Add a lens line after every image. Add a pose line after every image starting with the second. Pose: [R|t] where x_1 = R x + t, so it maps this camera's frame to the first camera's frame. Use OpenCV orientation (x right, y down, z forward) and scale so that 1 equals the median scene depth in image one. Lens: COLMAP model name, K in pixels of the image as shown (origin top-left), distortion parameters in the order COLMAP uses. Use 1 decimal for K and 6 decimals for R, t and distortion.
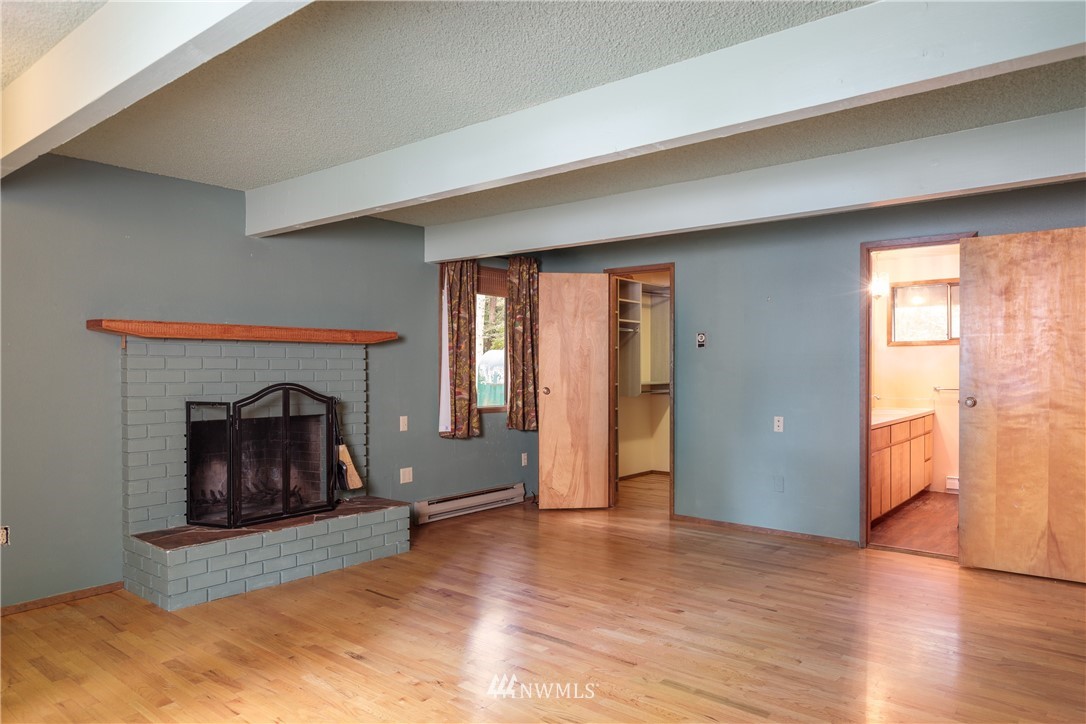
lens RADIAL K [[692.0, 0, 548.1], [0, 692.0, 363.9], [0, 0, 1]] dist [-0.000293, -0.000738]
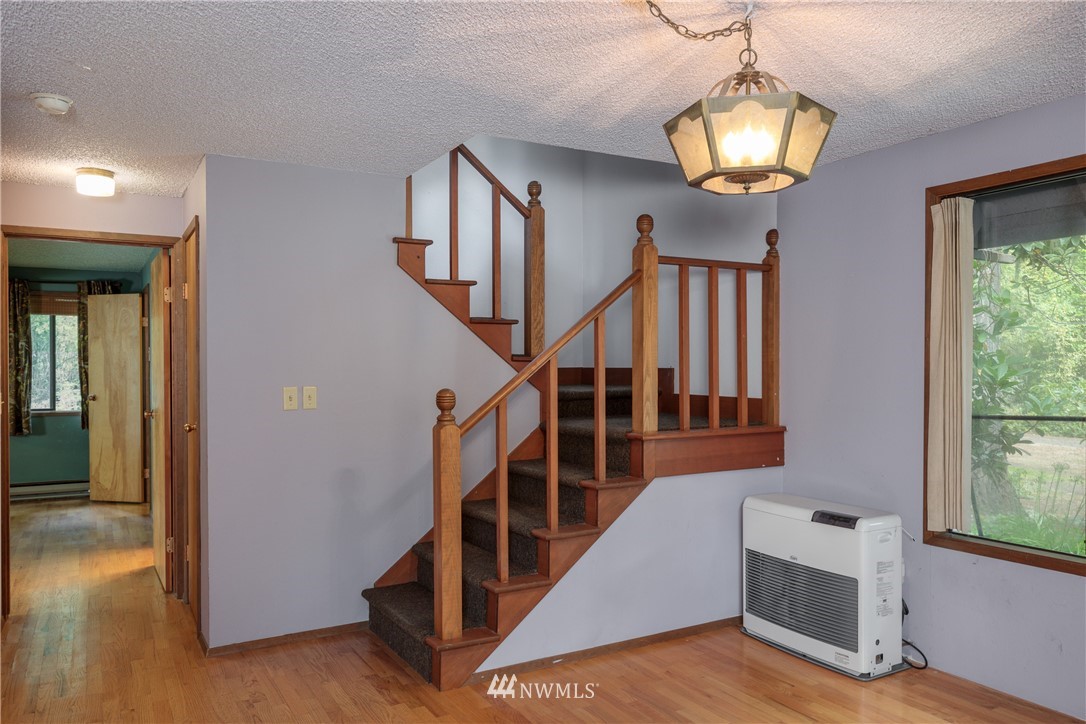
lens RADIAL K [[779.4, 0, 543.8], [0, 779.4, 375.6], [0, 0, 1]] dist [-0.009286, -0.010478]
pose [[0.934978, -0.002015, -0.354700, 1.858487], [0.006691, 0.999906, 0.011957, -0.013878], [0.354643, -0.013553, 0.934904, 0.096311]]
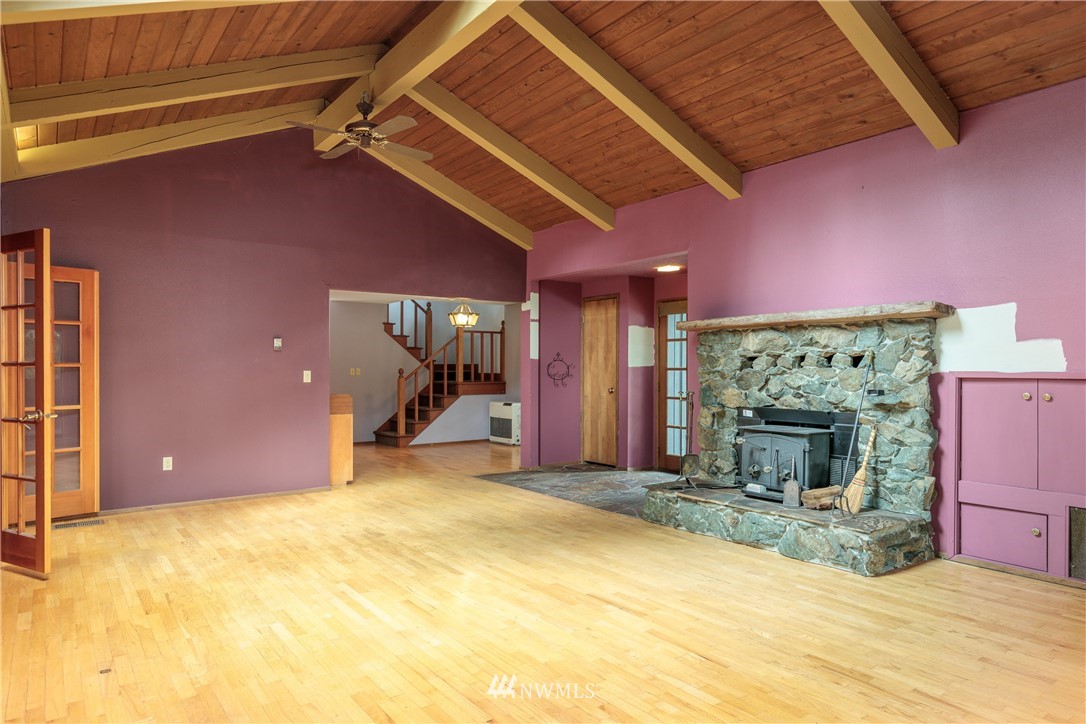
lens RADIAL K [[673.5, 0, 543.4], [0, 673.5, 370.2], [0, 0, 1]] dist [-0.004007, -0.000555]
pose [[0.968684, -0.001725, -0.248292, 2.734926], [0.003015, 0.999984, 0.004814, 0.007151], [0.248280, -0.005412, 0.968673, -1.732561]]
